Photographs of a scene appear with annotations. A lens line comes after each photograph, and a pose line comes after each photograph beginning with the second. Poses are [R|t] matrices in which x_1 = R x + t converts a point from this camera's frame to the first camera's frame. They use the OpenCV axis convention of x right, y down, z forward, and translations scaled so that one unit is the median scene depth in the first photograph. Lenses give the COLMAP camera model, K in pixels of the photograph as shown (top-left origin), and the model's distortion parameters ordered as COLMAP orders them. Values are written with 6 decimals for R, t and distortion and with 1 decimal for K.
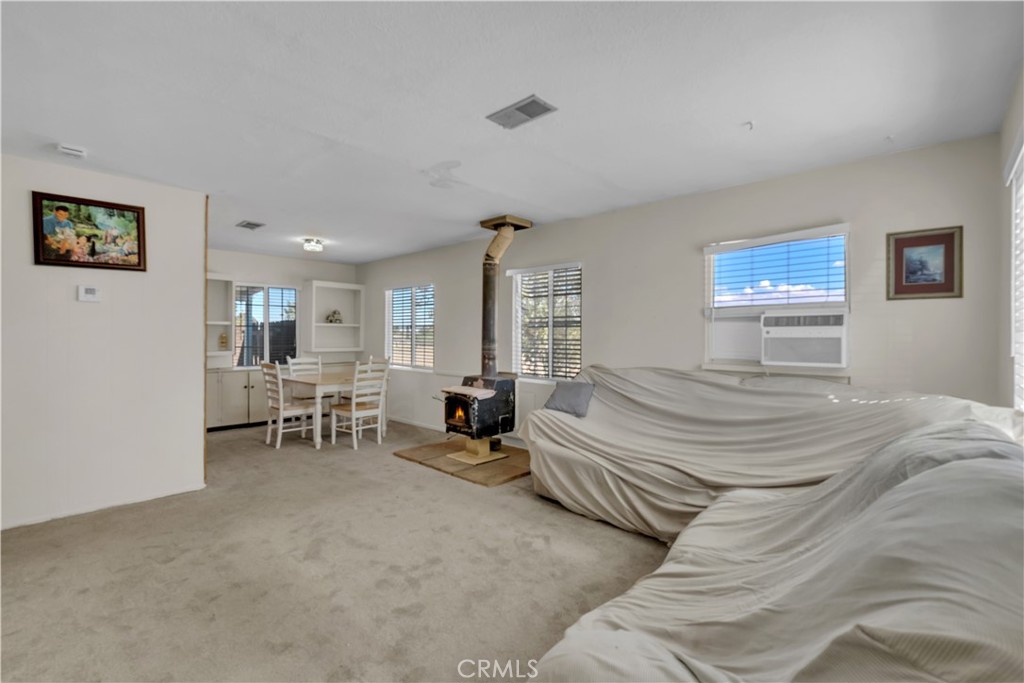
lens RADIAL K [[448.1, 0, 512.0], [0, 448.1, 341.5], [0, 0, 1]] dist [-0.000599, -0.000267]
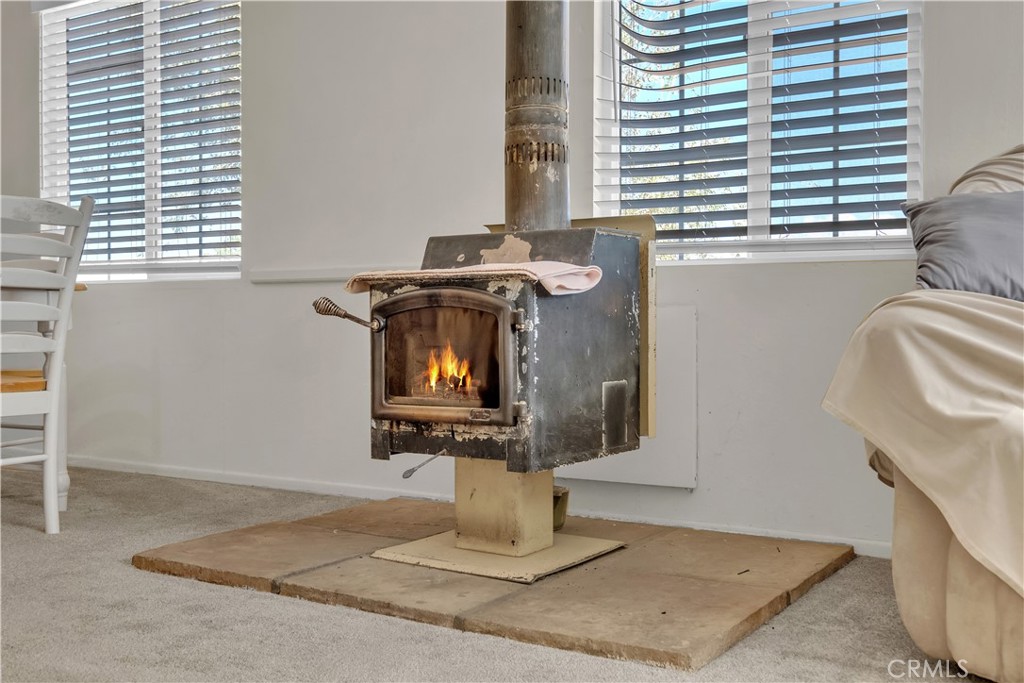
lens RADIAL K [[1044.4, 0, 512.0], [0, 1044.4, 341.5], [0, 0, 1]] dist [-0.005344, -0.003170]
pose [[0.980845, -0.004227, 0.194743, -0.192415], [0.004185, 0.999991, 0.000628, 0.149276], [-0.194744, 0.000199, 0.980854, 0.467571]]
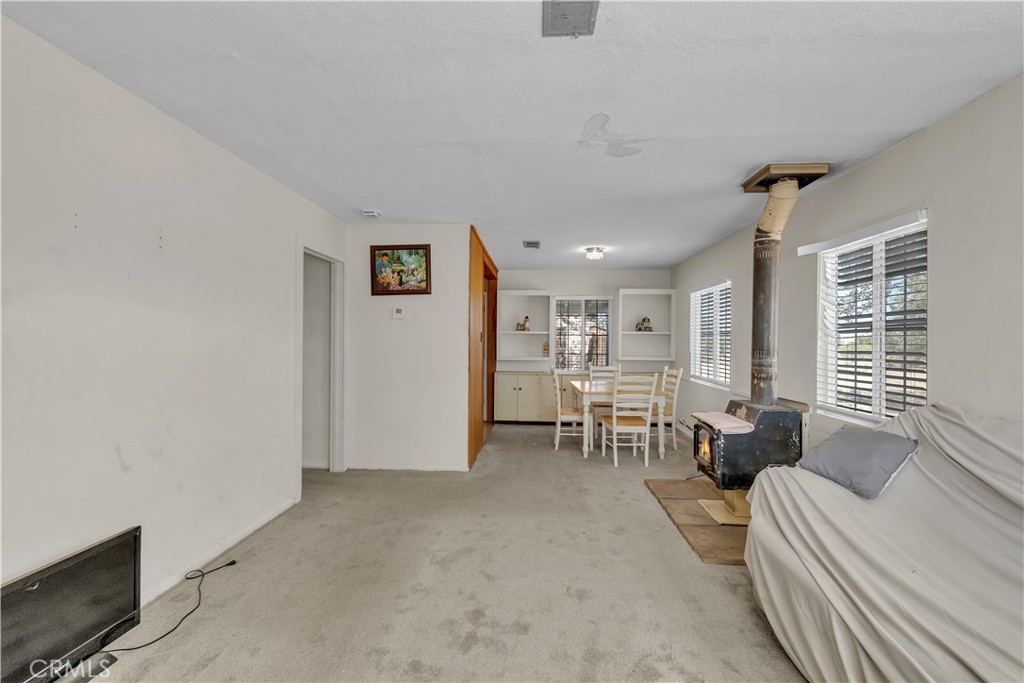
lens RADIAL K [[442.3, 0, 512.0], [0, 442.3, 341.5], [0, 0, 1]] dist [0.001431, -0.000113]
pose [[0.643387, 0.000671, -0.765541, 0.242561], [-0.014851, 0.999822, -0.011605, -0.004724], [0.765397, 0.018836, 0.643282, 0.277211]]
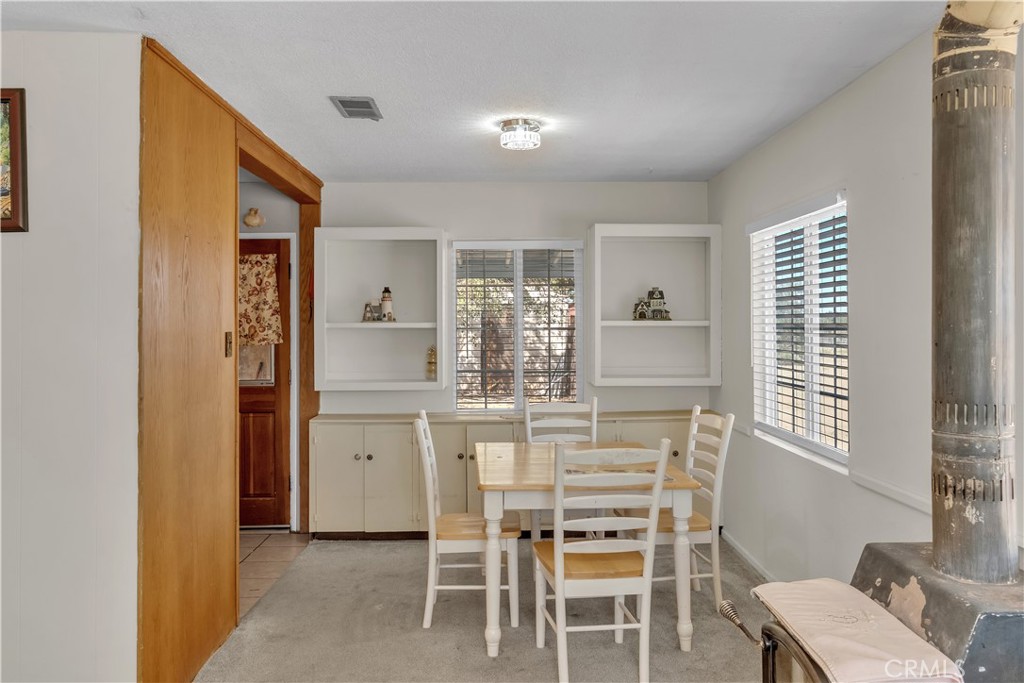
lens RADIAL K [[789.8, 0, 514.4], [0, 789.8, 316.8], [0, 0, 1]] dist [0.001585, 0.002217]
pose [[0.706590, -0.015803, -0.707447, 0.072467], [-0.002676, 0.999684, -0.025004, -0.038851], [0.707618, 0.019561, 0.706324, 0.608819]]
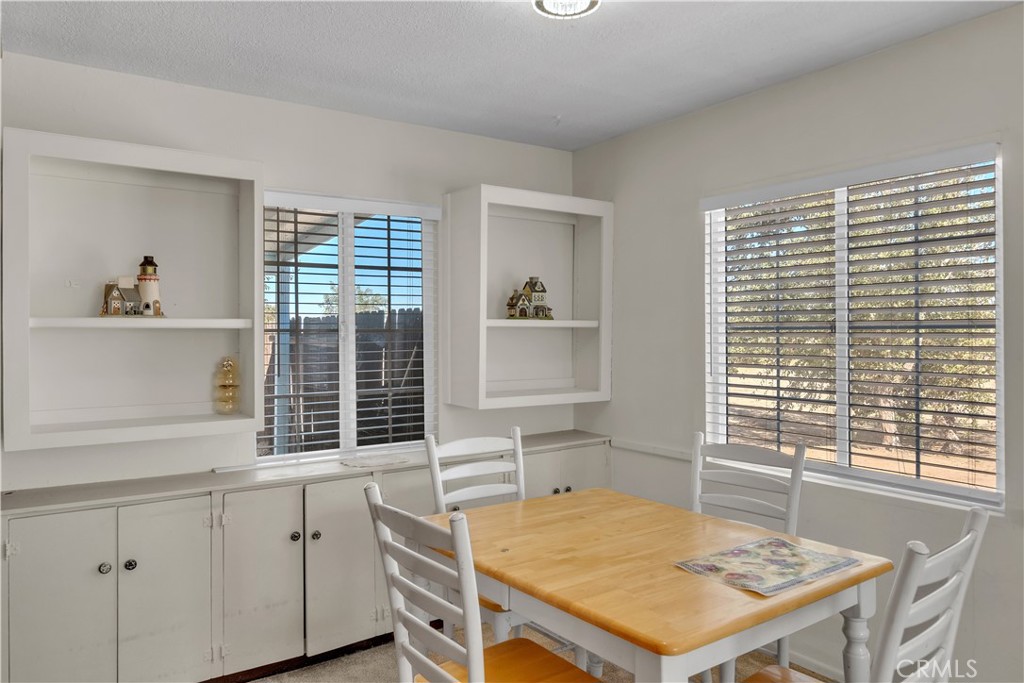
lens RADIAL K [[721.9, 0, 513.3], [0, 721.9, 331.3], [0, 0, 1]] dist [-0.000866, 0.000578]
pose [[0.981880, -0.009517, -0.189264, -0.502364], [0.006587, 0.999849, -0.016107, -0.036626], [0.189389, 0.014568, 0.981794, 0.773667]]
